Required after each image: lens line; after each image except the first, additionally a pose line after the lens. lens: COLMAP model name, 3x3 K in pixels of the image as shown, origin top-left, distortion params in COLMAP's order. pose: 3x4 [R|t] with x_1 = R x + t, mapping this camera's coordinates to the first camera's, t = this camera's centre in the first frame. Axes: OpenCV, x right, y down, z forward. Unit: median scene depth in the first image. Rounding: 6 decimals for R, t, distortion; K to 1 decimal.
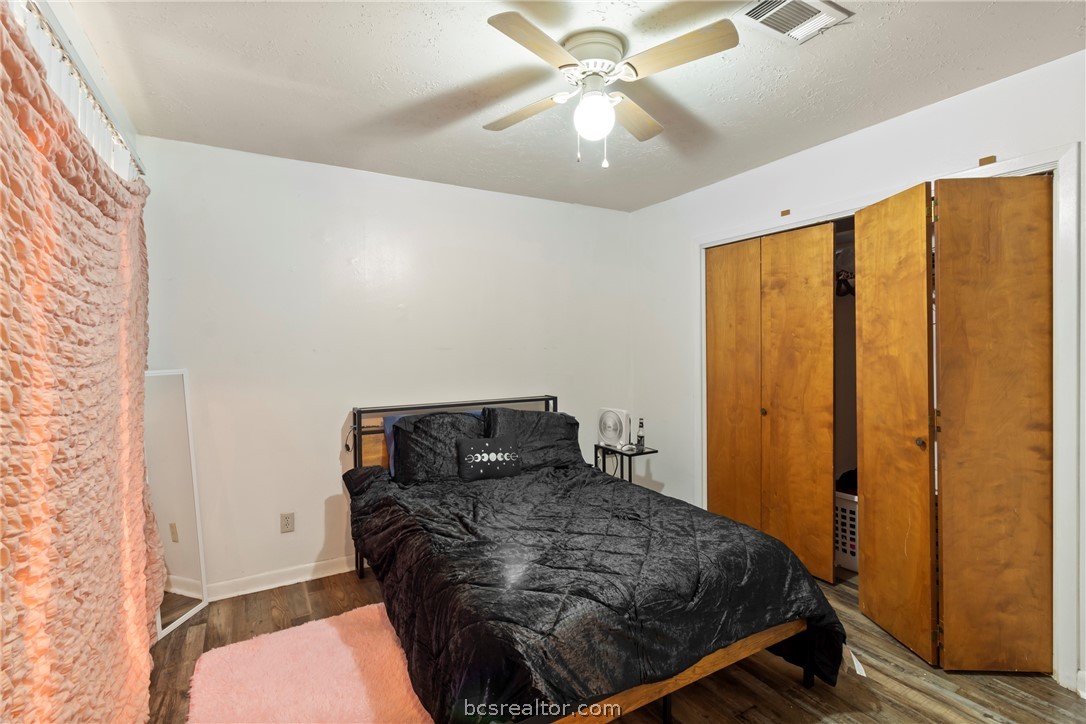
lens RADIAL K [[500.6, 0, 543.0], [0, 500.6, 355.4], [0, 0, 1]] dist [0.003764, 0.000336]
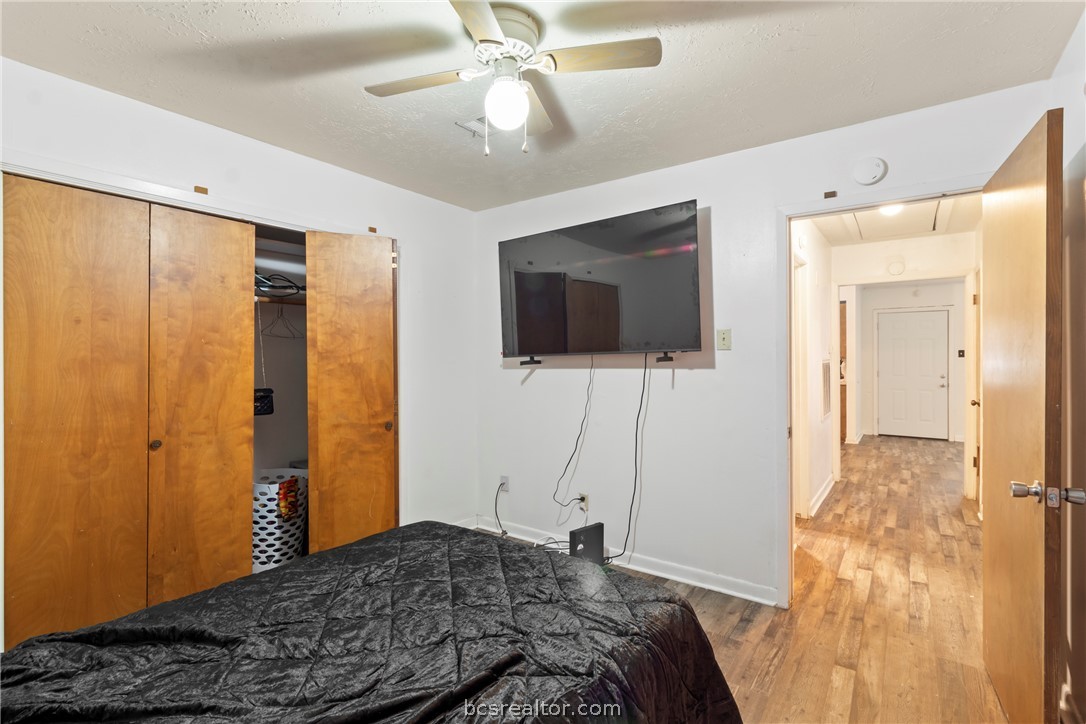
lens RADIAL K [[500.6, 0, 543.0], [0, 500.6, 359.4], [0, 0, 1]] dist [0.003764, 0.000336]
pose [[-0.402770, 0.004319, 0.915291, -0.499906], [0.019907, 0.999794, 0.004042, -0.003235], [-0.915085, 0.019849, -0.402773, 0.861480]]
